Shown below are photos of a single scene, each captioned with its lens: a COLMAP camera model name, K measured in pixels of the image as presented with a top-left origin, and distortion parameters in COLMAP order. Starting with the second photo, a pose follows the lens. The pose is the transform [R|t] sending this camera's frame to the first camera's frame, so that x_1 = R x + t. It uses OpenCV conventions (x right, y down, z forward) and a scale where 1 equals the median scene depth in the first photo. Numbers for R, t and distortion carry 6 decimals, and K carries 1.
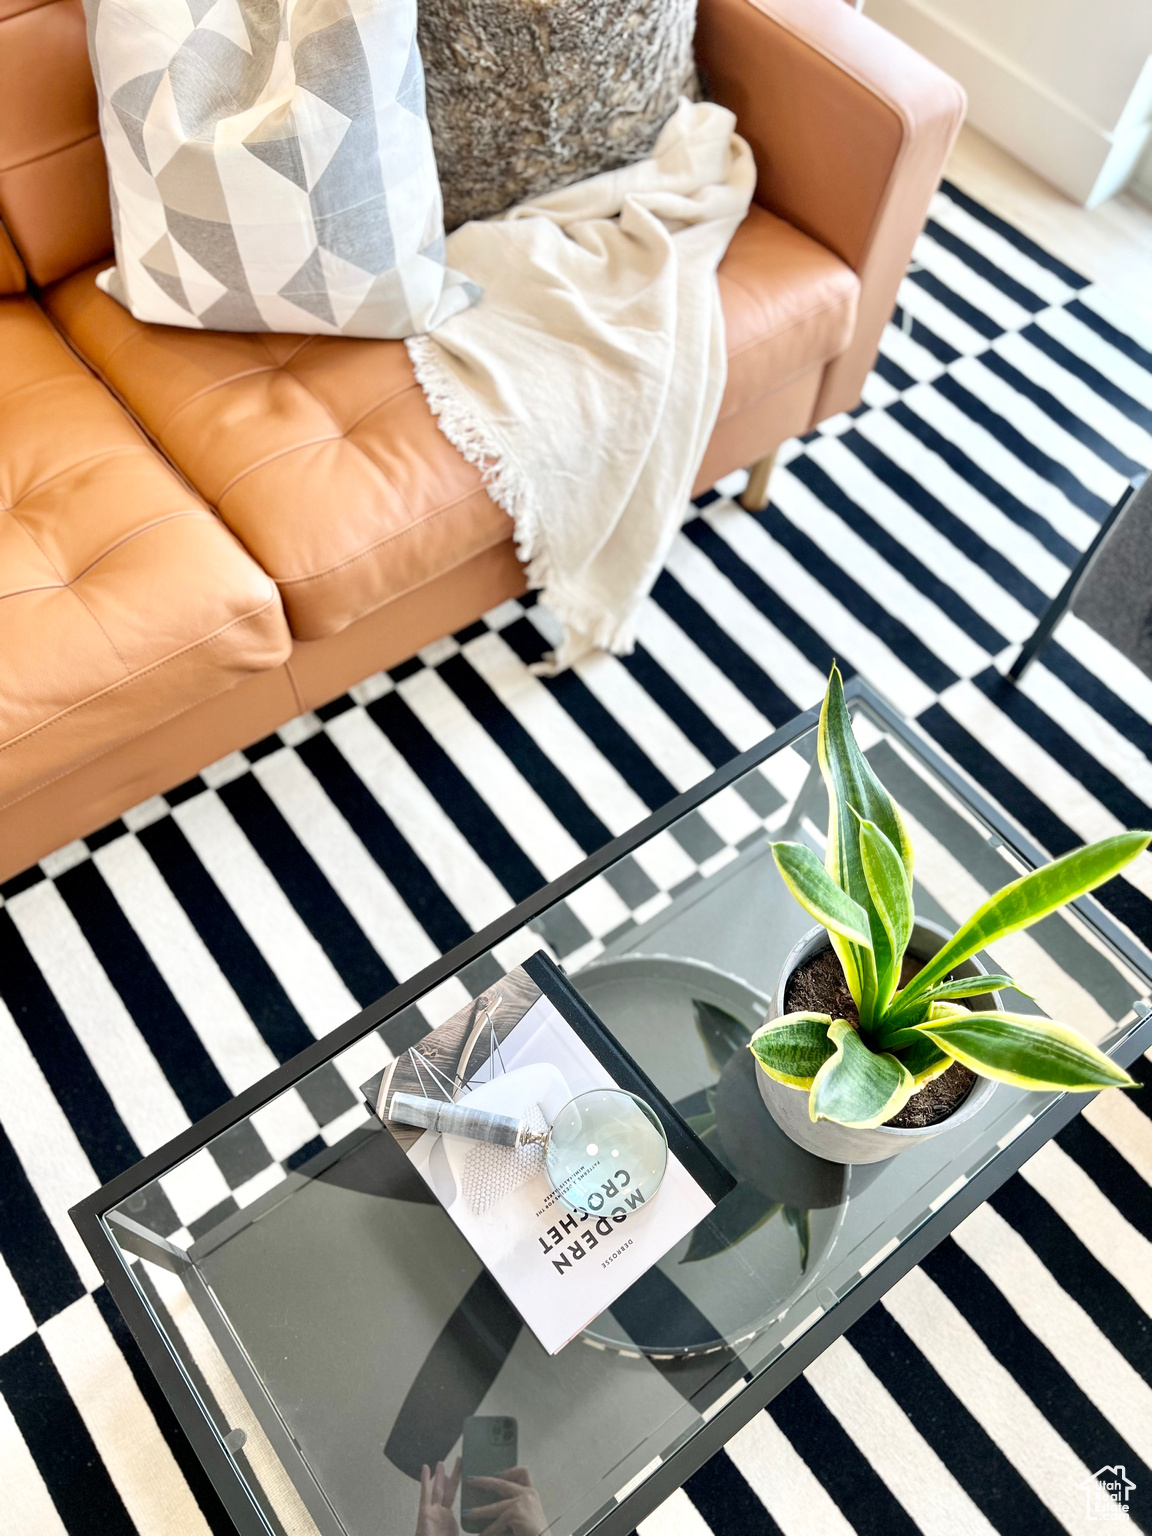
lens RADIAL K [[1159.8, 0, 574.4], [0, 1159.8, 764.9], [0, 0, 1]] dist [0.036874, -0.035899]
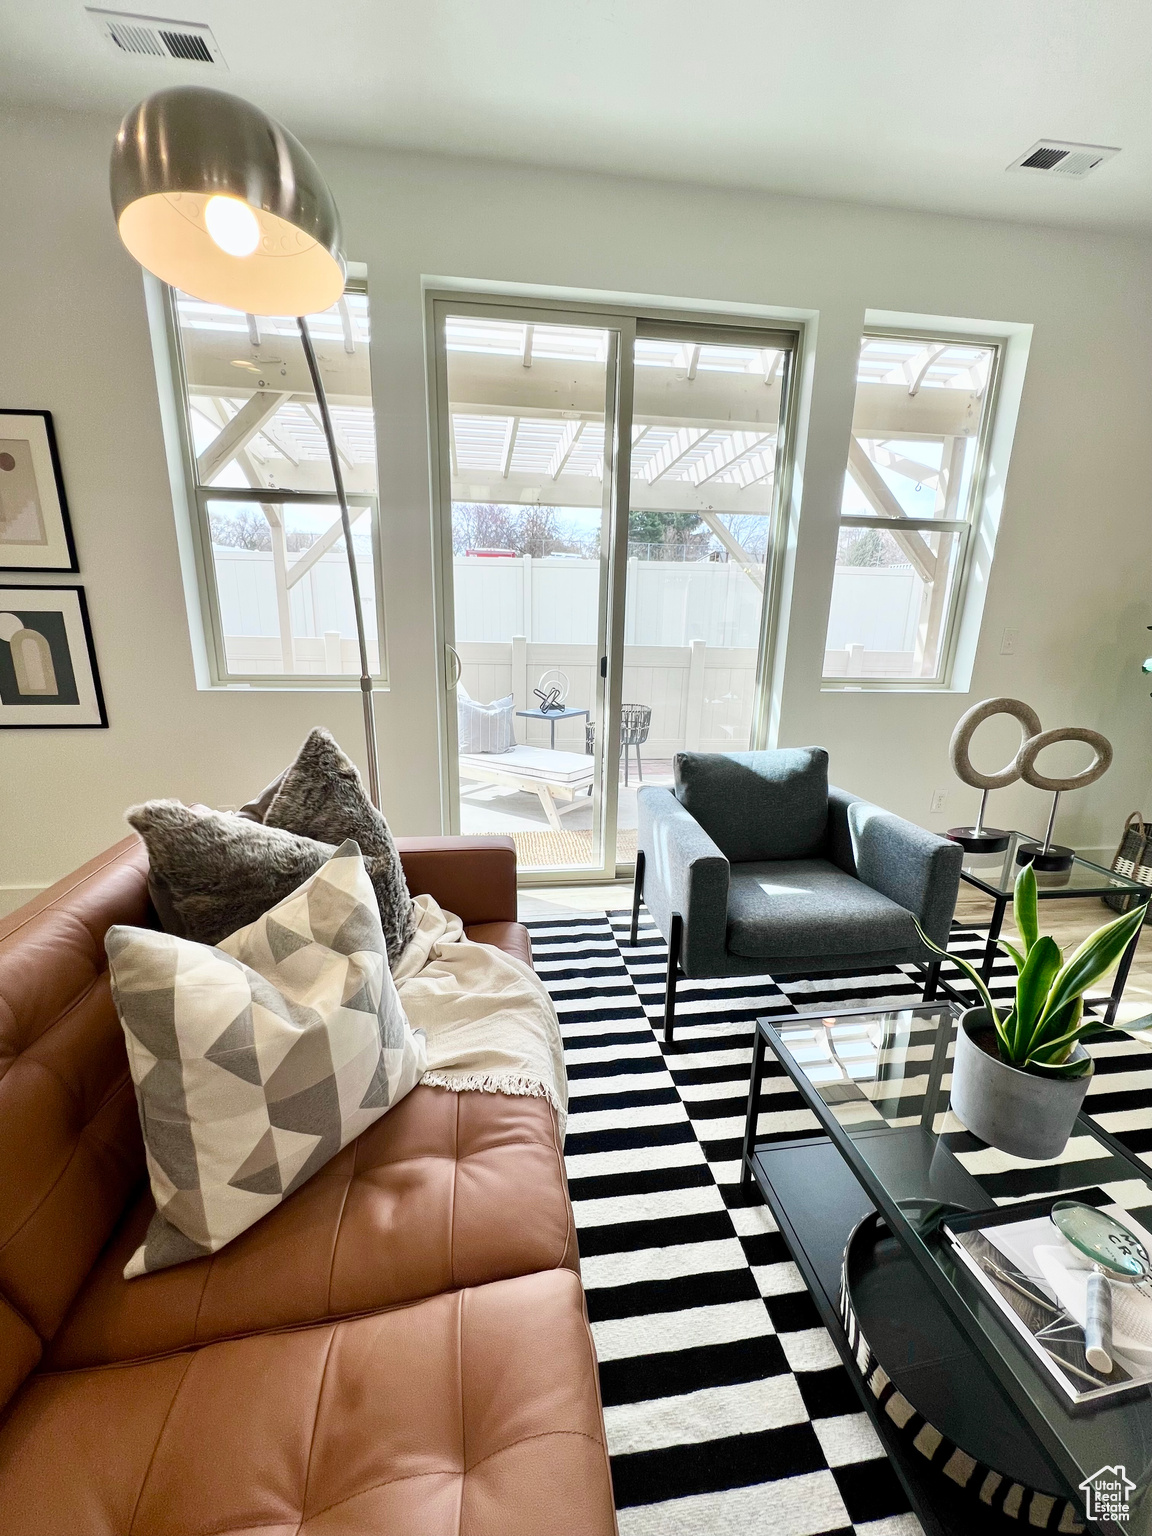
lens RADIAL K [[616.8, 0, 577.2], [0, 616.8, 766.2], [0, 0, 1]] dist [-0.001943, 0.000079]
pose [[0.466685, -0.239431, 0.851397, -0.610210], [0.760456, 0.600142, -0.248064, -0.274836], [-0.451565, 0.763218, 0.462154, 0.303835]]
